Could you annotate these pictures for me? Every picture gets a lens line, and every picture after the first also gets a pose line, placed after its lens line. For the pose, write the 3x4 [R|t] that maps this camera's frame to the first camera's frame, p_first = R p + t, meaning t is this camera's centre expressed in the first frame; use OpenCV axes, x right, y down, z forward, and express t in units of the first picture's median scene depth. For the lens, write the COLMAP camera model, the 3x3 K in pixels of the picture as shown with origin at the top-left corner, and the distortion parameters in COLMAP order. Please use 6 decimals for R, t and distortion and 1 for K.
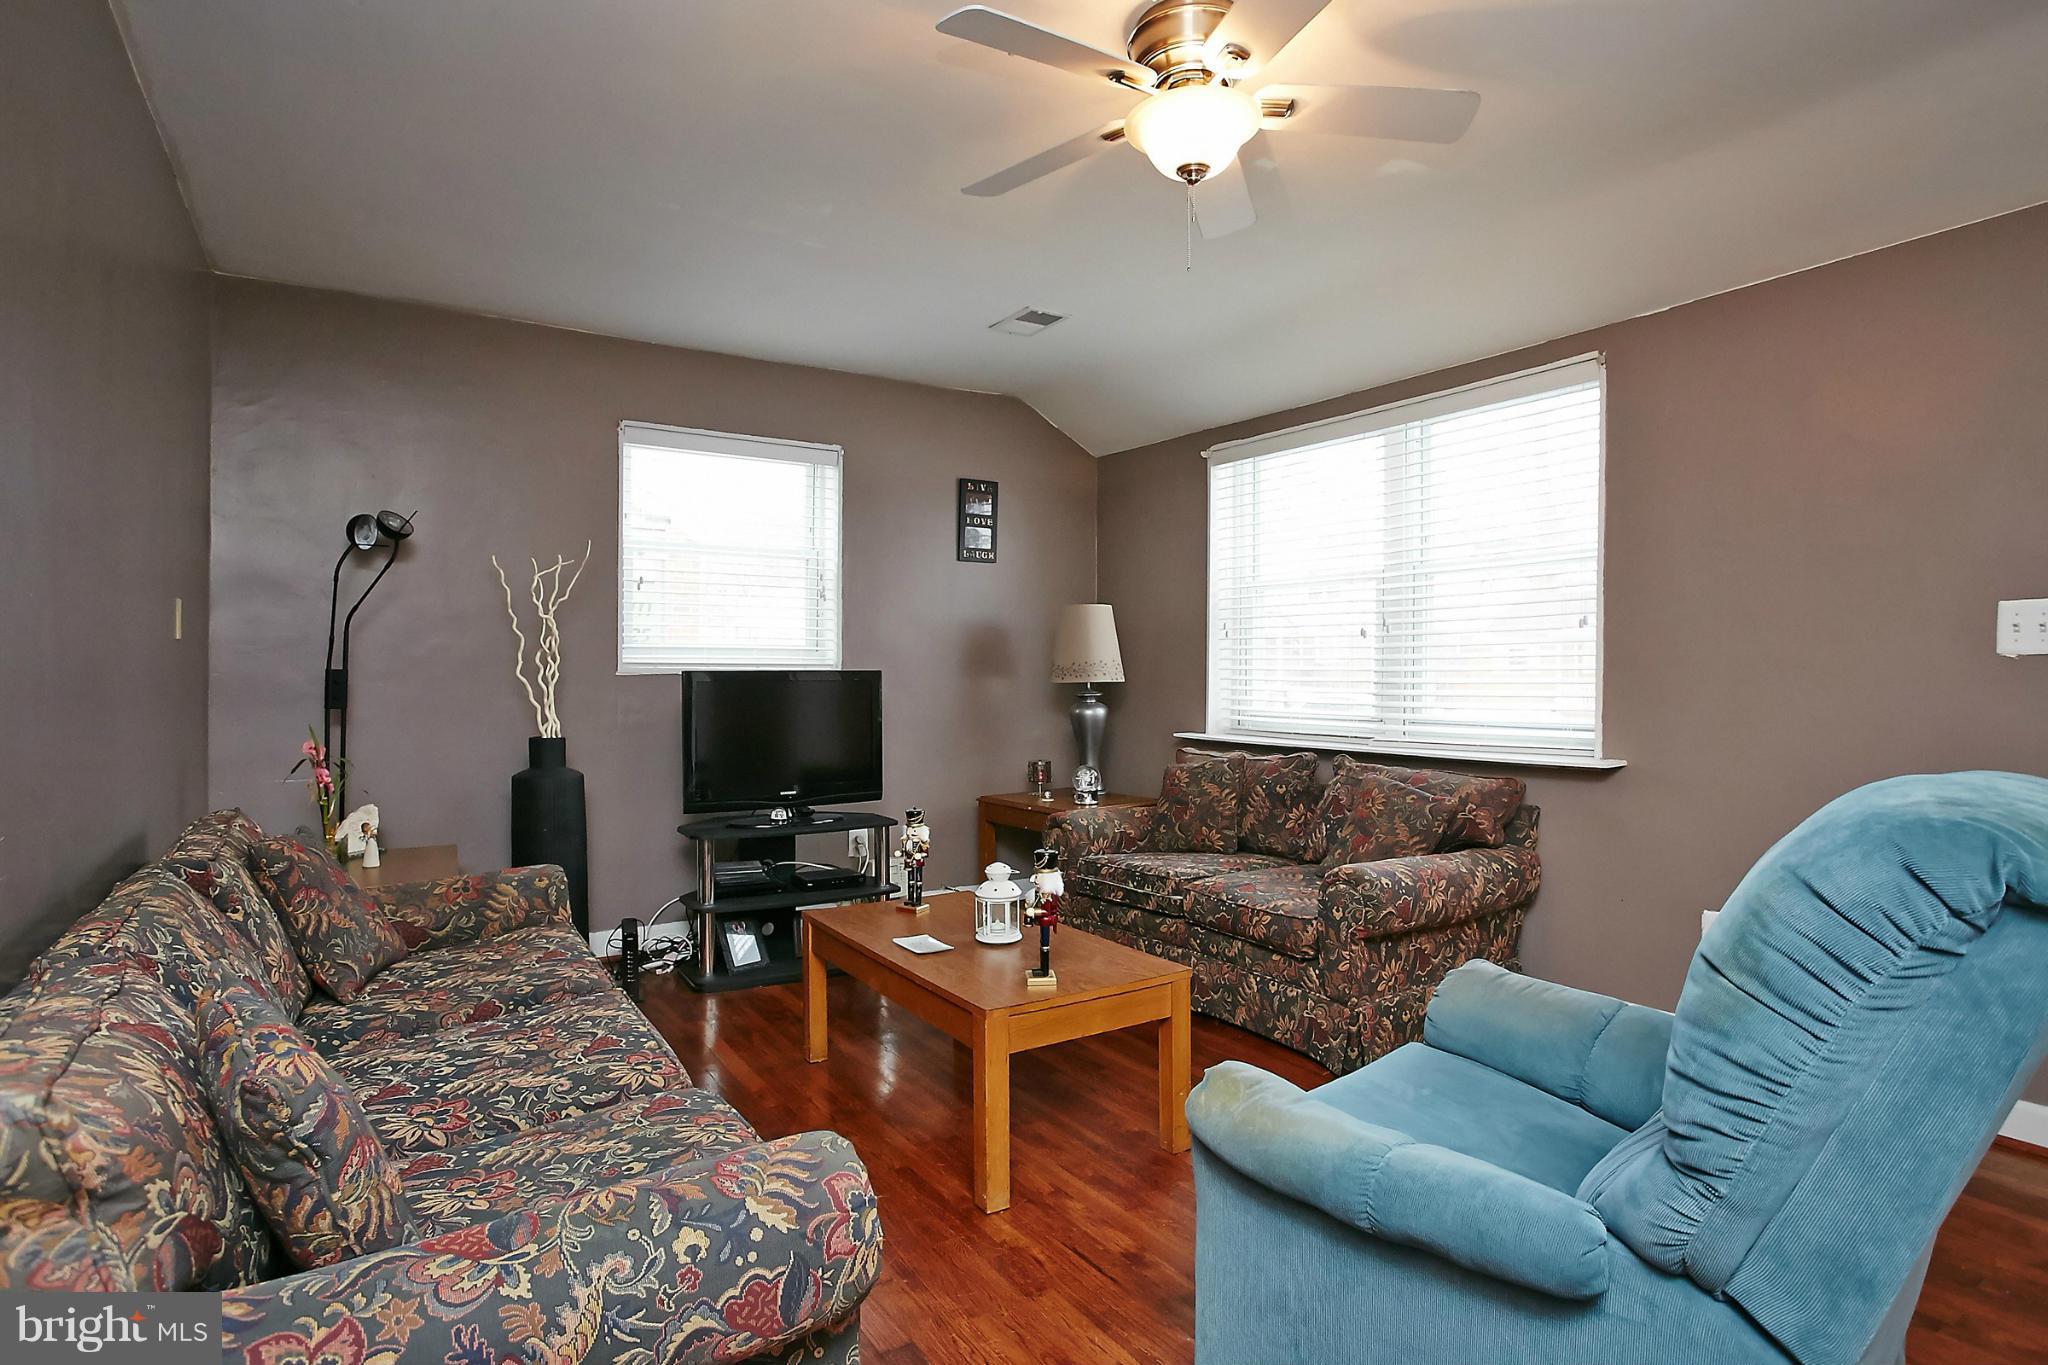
lens RADIAL K [[1121.8, 0, 1024.0], [0, 1121.8, 682.5], [0, 0, 1]] dist [-0.059786, 0.019462]
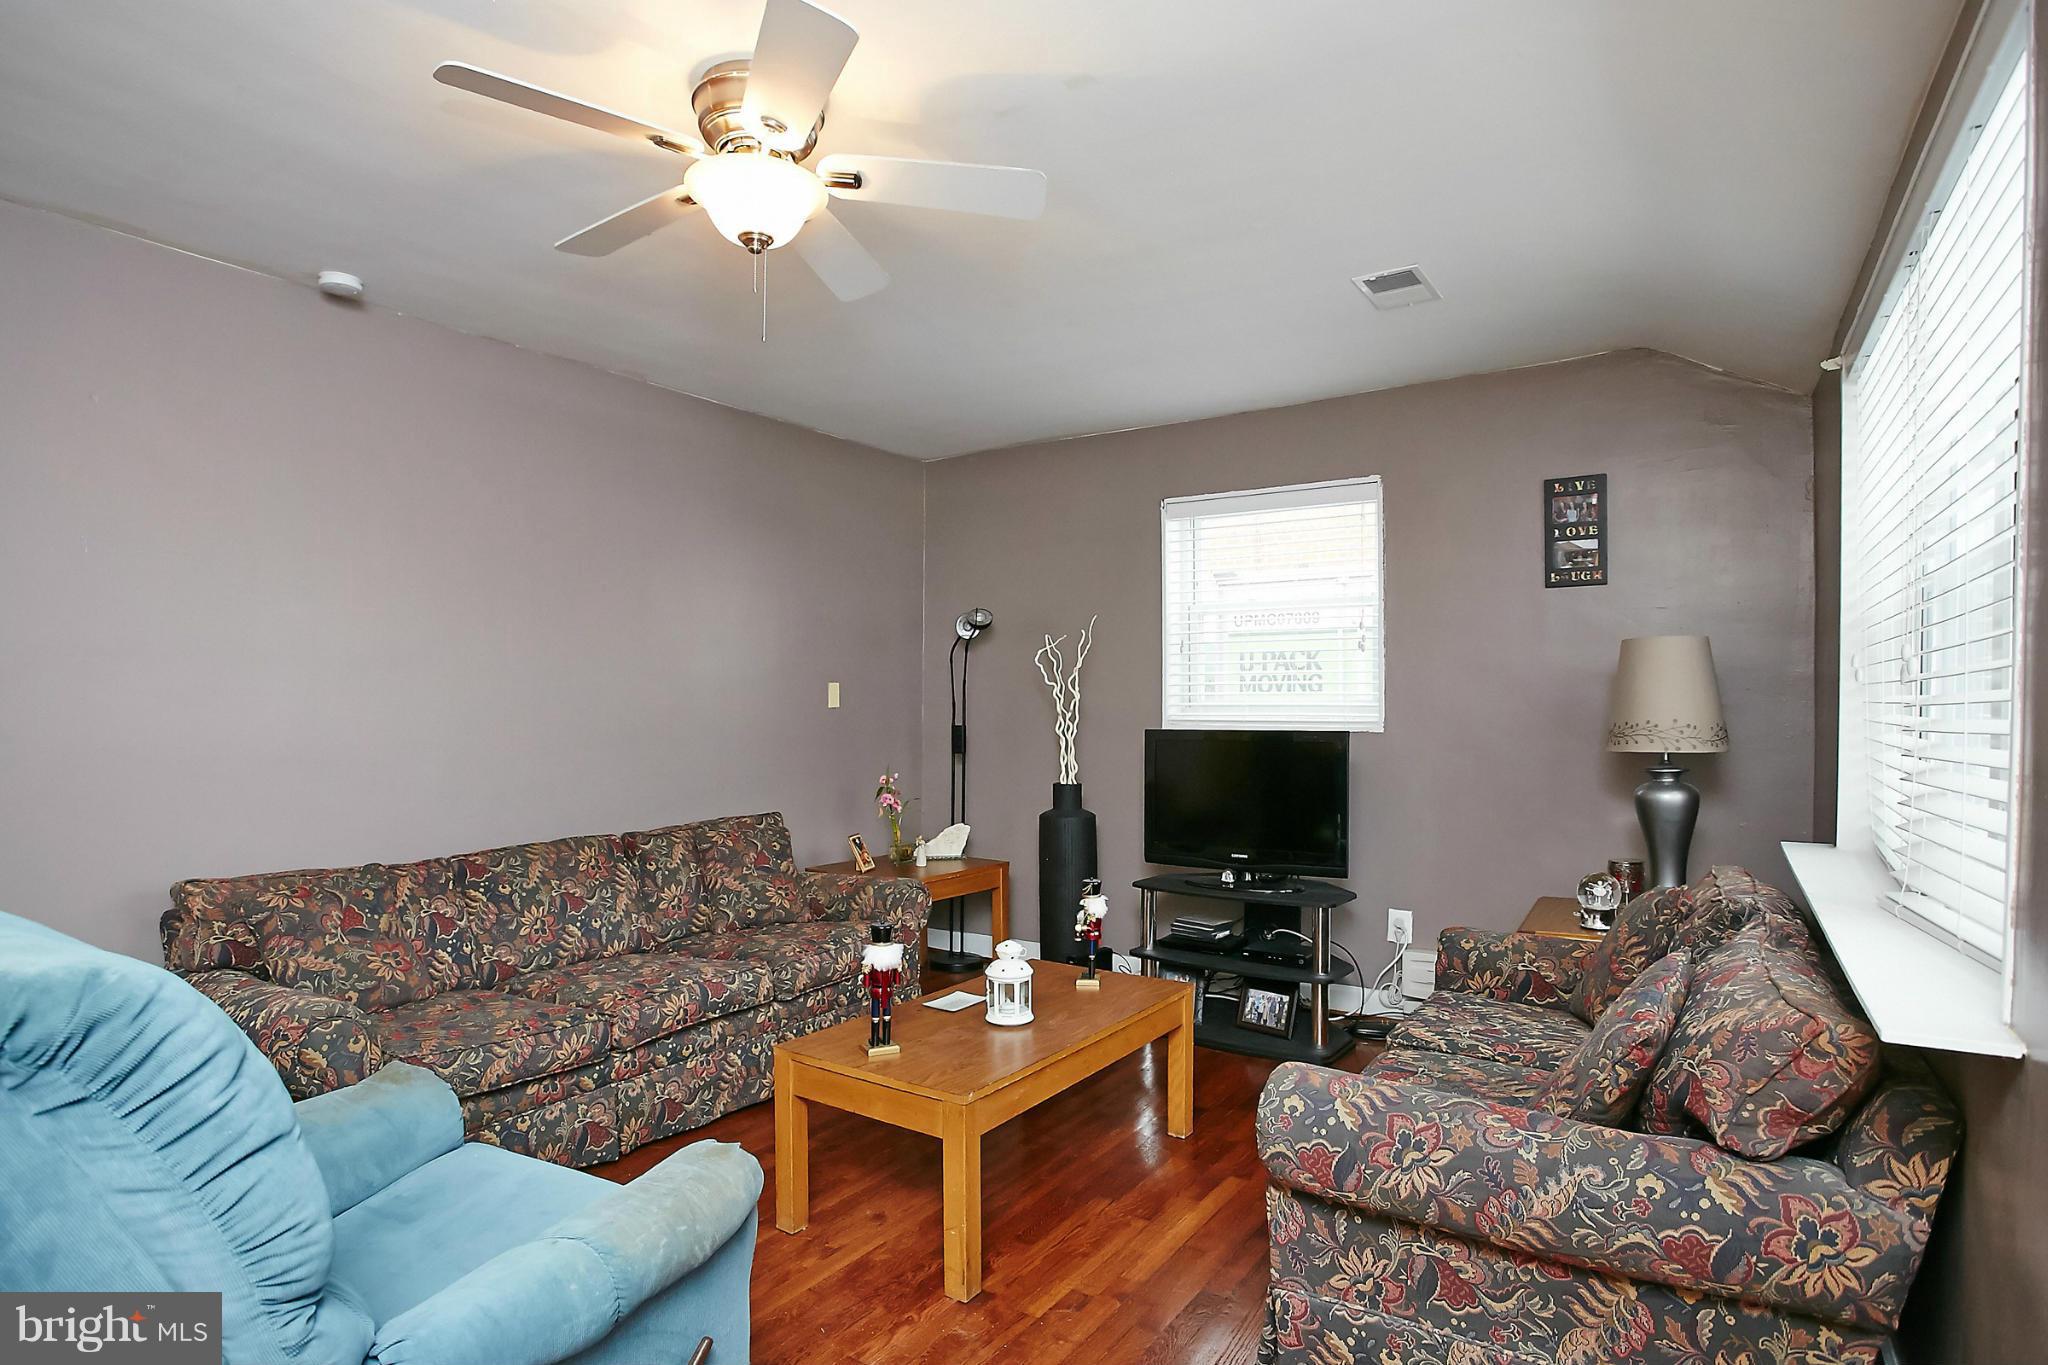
lens RADIAL K [[1083.0, 0, 1019.7], [0, 1083.0, 728.0], [0, 0, 1]] dist [0.001684, 0.000464]
pose [[0.396062, 0.018016, -0.918047, 0.608445], [-0.003908, 0.999832, 0.017935, -0.030018], [0.918216, -0.003516, 0.396066, 0.467032]]
